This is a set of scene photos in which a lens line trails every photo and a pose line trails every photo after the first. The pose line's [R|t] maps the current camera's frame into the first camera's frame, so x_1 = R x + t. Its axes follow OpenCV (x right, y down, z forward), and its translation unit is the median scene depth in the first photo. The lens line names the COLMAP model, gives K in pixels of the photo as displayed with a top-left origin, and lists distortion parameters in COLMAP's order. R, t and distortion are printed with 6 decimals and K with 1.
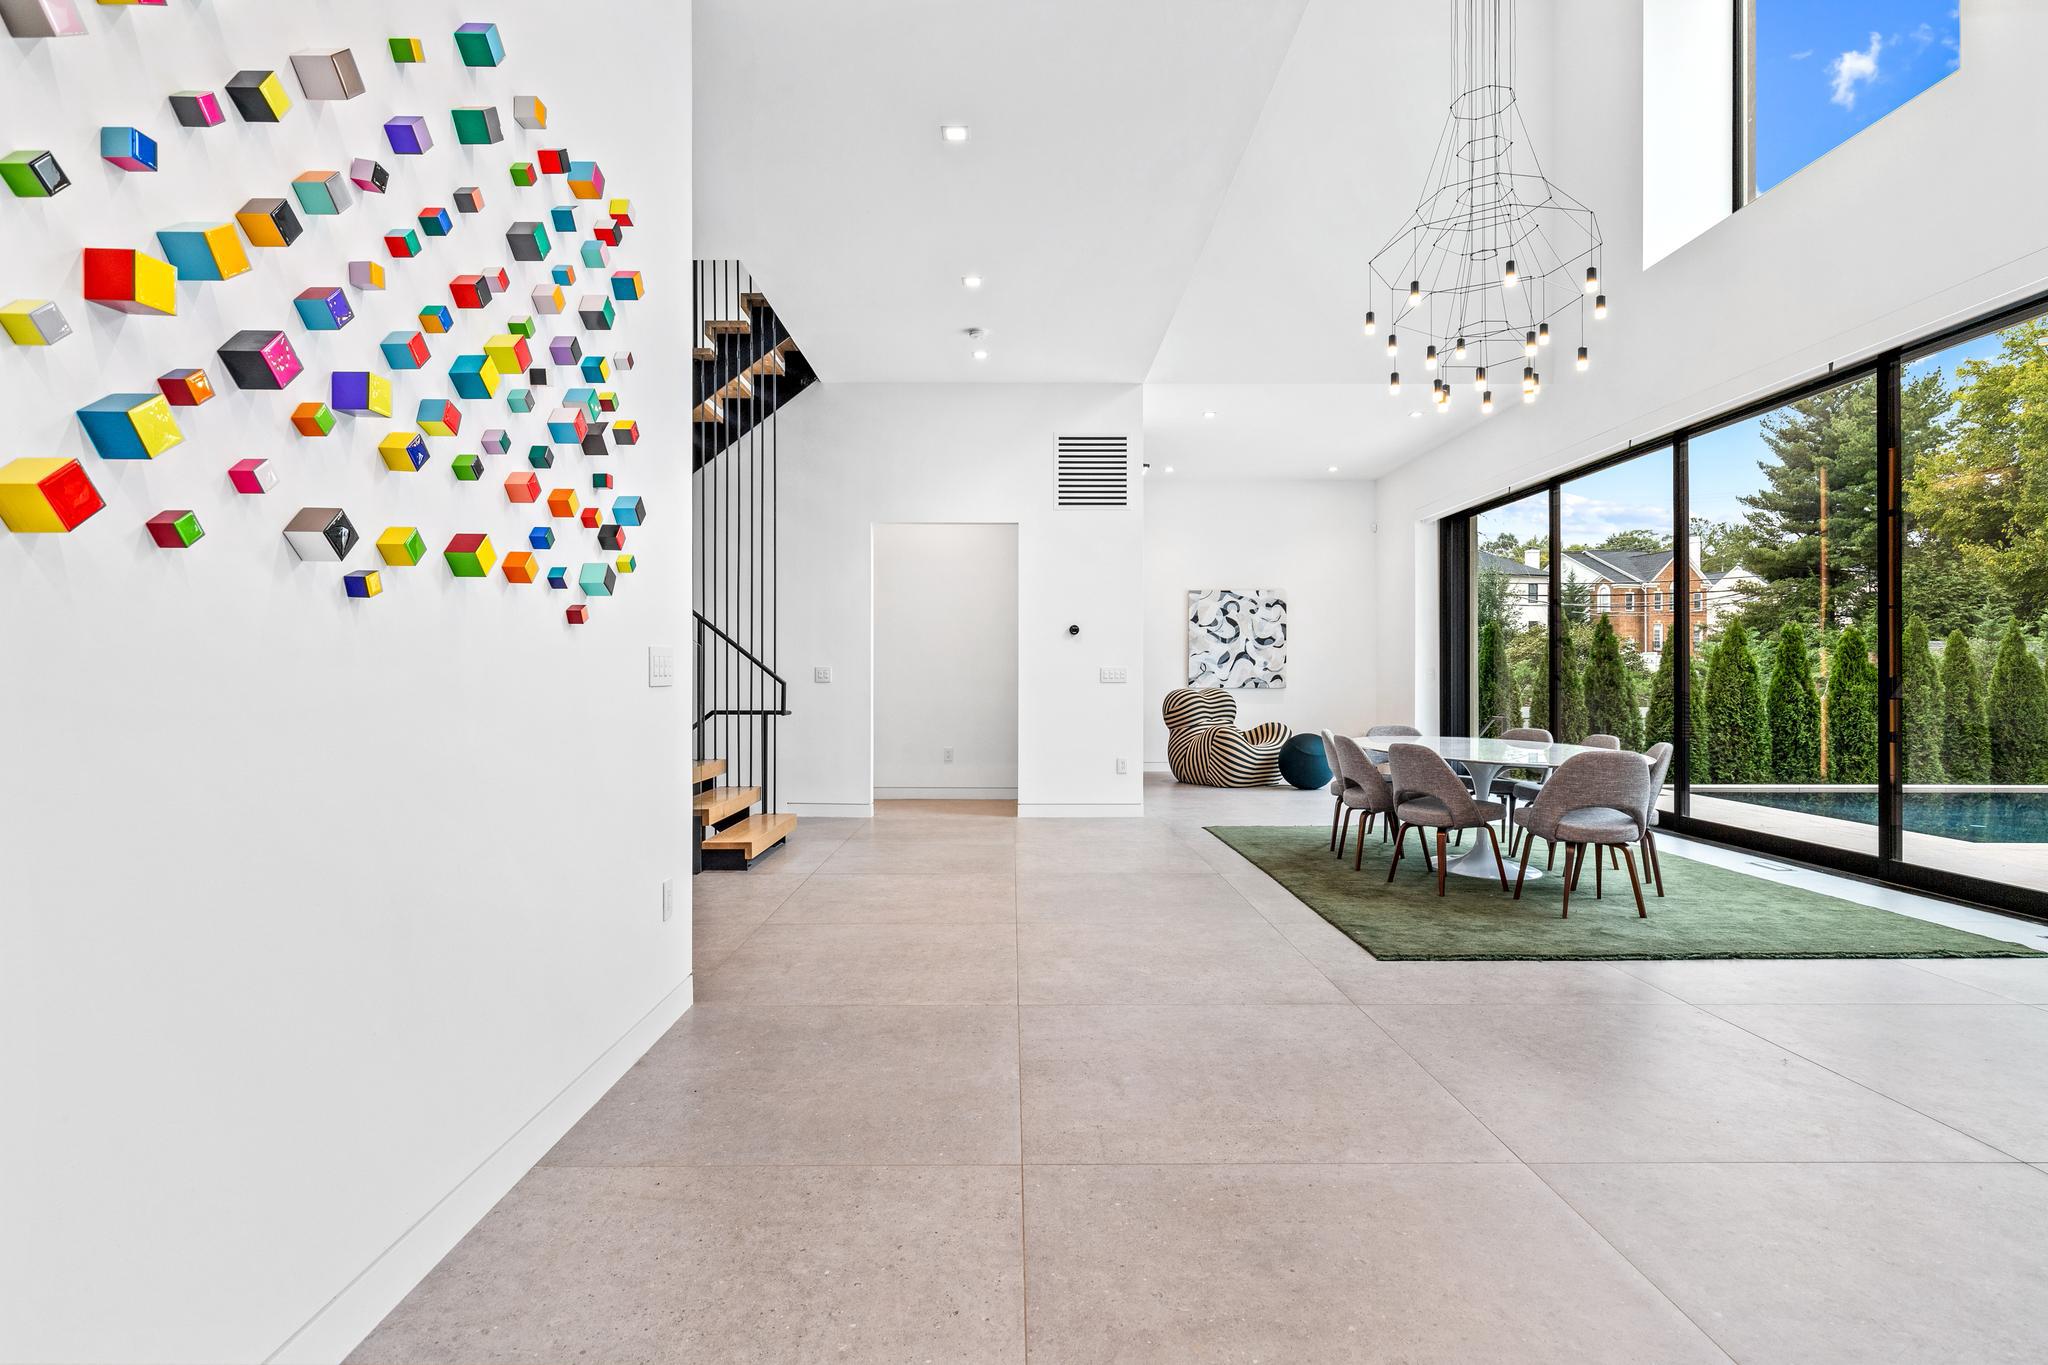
lens RADIAL K [[1022.0, 0, 1020.0], [0, 1022.0, 673.3], [0, 0, 1]] dist [0.000942, -0.000087]
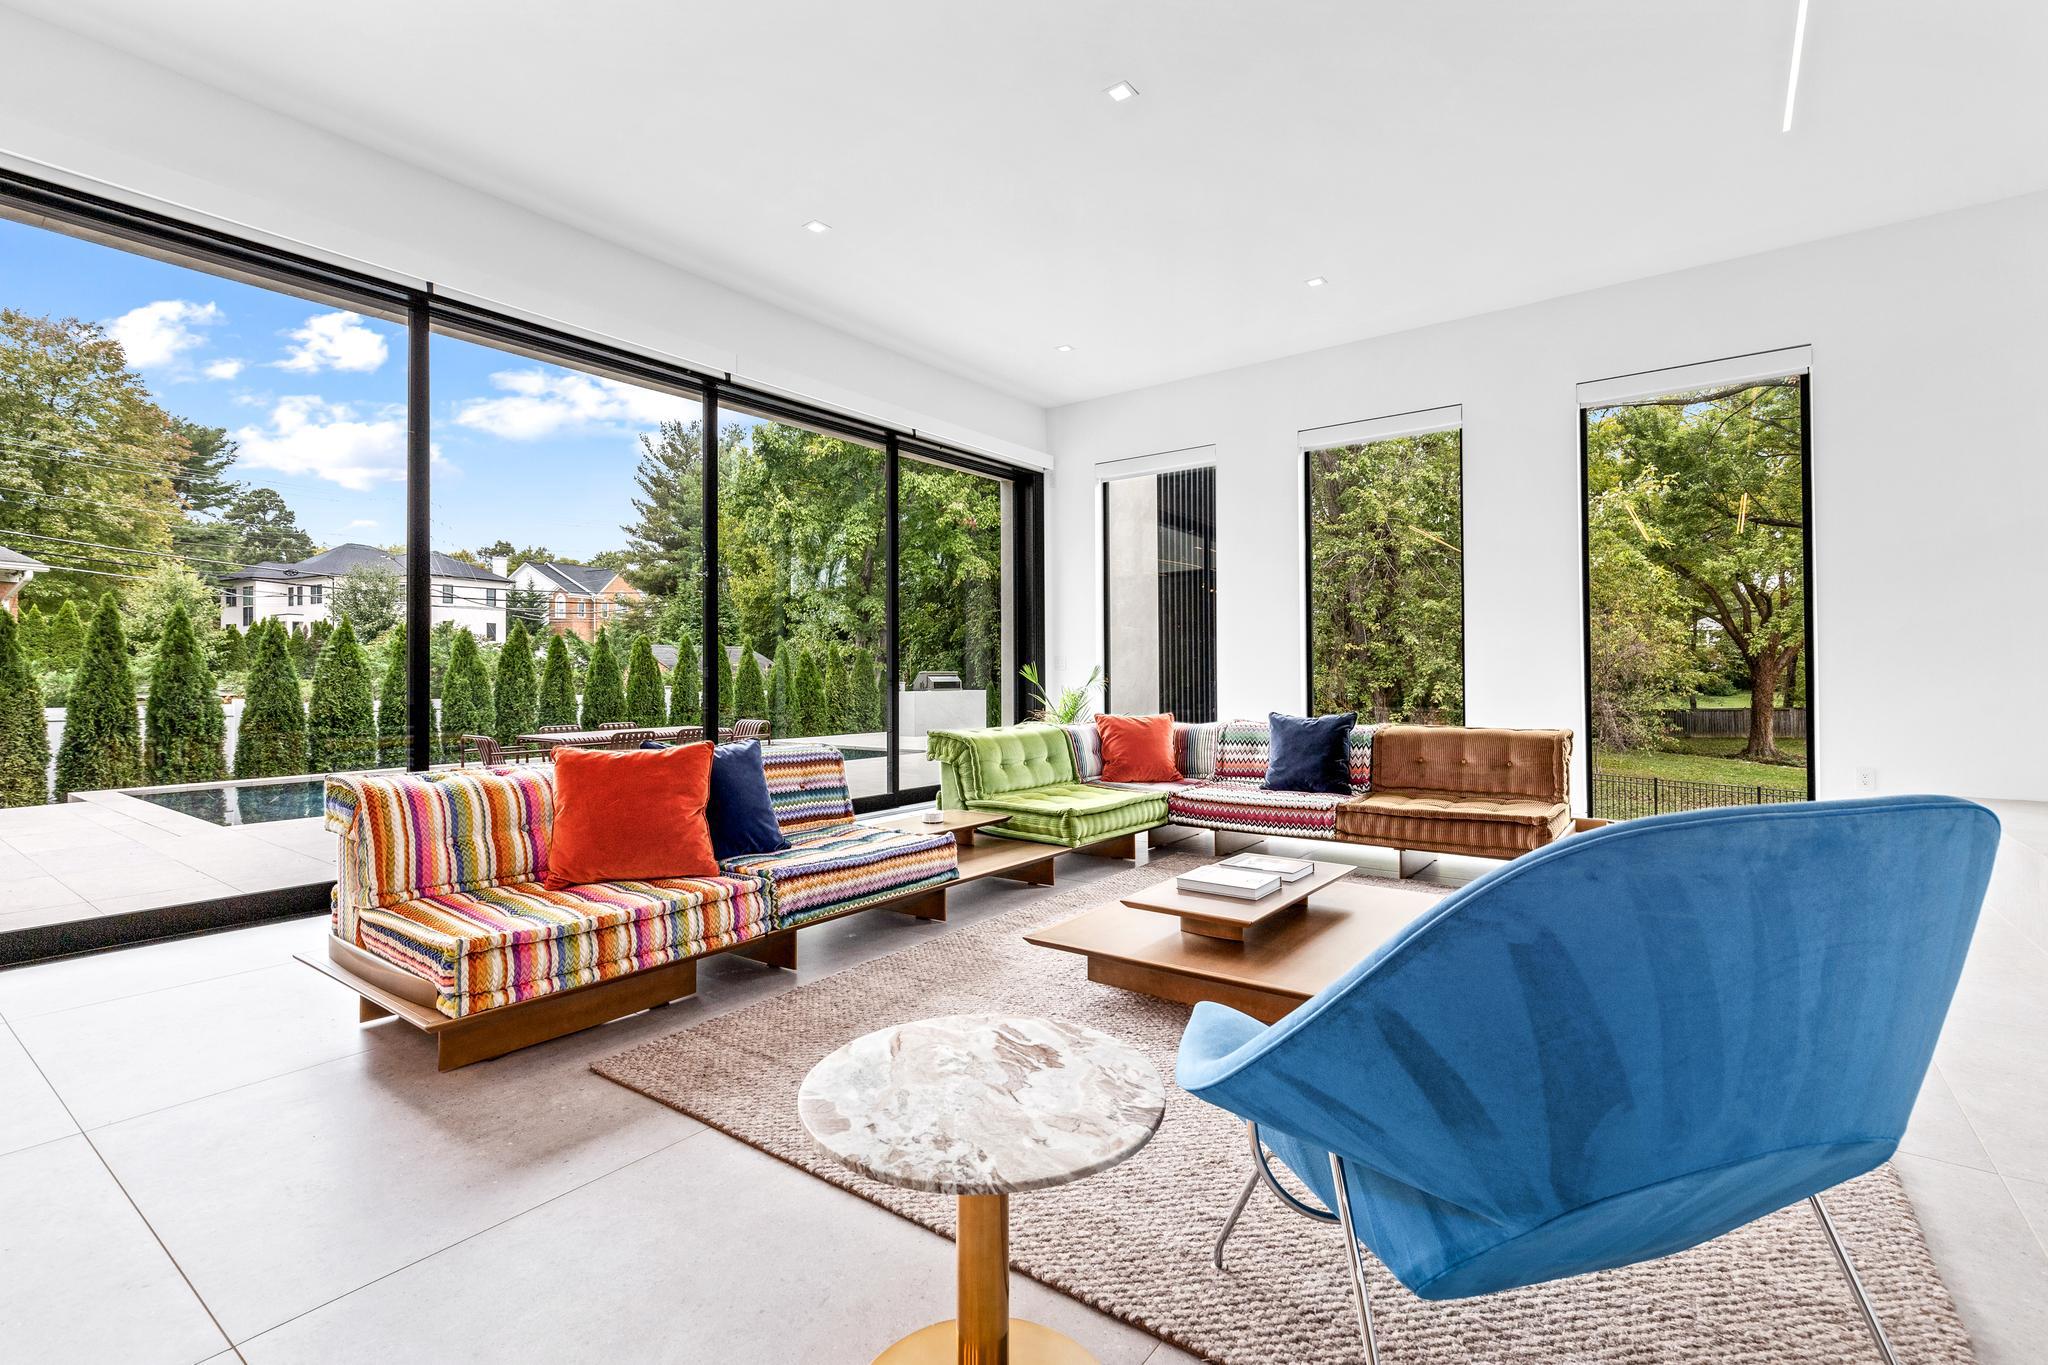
lens RADIAL K [[926.1, 0, 1018.2], [0, 926.1, 664.9], [0, 0, 1]] dist [0.000907, 0.000240]
pose [[0.600306, 0.002537, 0.799766, 0.434048], [0.004123, 0.999972, -0.006267, 0.006555], [-0.799760, 0.007060, 0.600279, -0.147252]]
